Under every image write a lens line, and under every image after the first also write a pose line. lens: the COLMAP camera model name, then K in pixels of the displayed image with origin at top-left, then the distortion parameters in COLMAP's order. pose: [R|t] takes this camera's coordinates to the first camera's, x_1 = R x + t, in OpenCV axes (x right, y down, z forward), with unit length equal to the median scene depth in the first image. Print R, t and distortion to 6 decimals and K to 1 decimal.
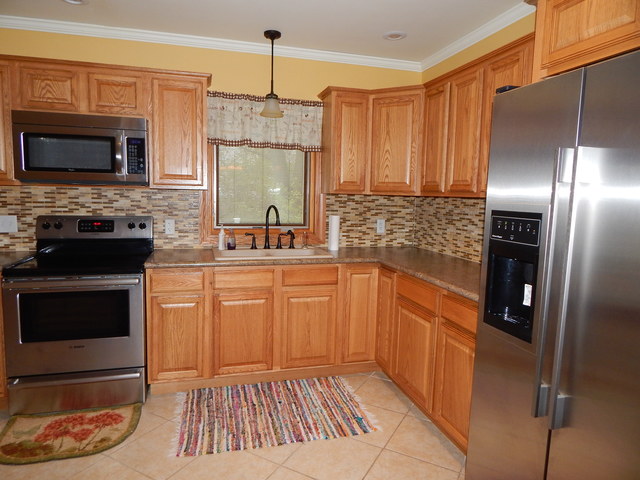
lens RADIAL K [[421.5, 0, 322.0], [0, 421.5, 237.0], [0, 0, 1]] dist [-0.002793, -0.000761]
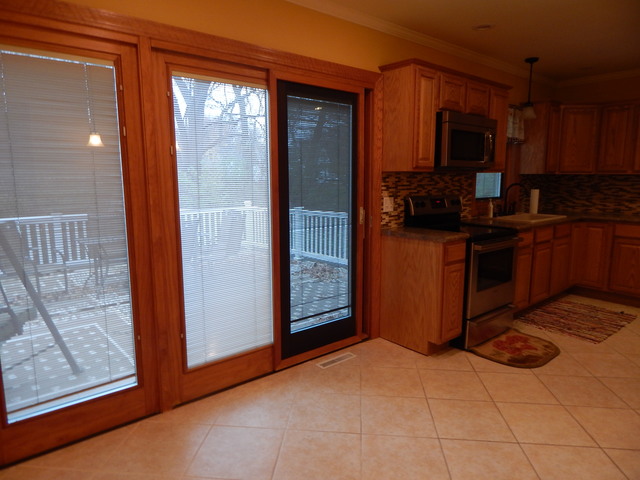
lens RADIAL K [[421.5, 0, 322.0], [0, 421.5, 237.0], [0, 0, 1]] dist [-0.002793, -0.000761]
pose [[0.909672, -0.079987, 0.407553, -1.359915], [0.059731, 0.996274, 0.062209, -0.025051], [-0.411010, -0.032246, 0.911060, 0.000257]]
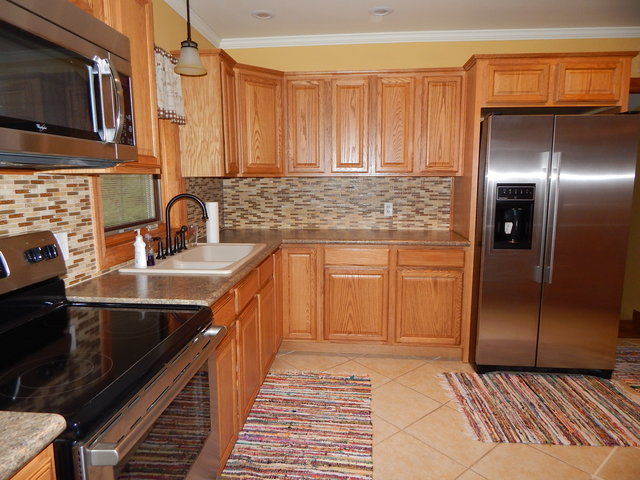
lens RADIAL K [[421.5, 0, 322.0], [0, 421.5, 237.0], [0, 0, 1]] dist [-0.002793, -0.000761]
pose [[0.351774, -0.153560, 0.923404, -0.774121], [0.105377, 0.986679, 0.123939, -0.071276], [-0.930135, 0.053707, 0.363269, 0.546272]]
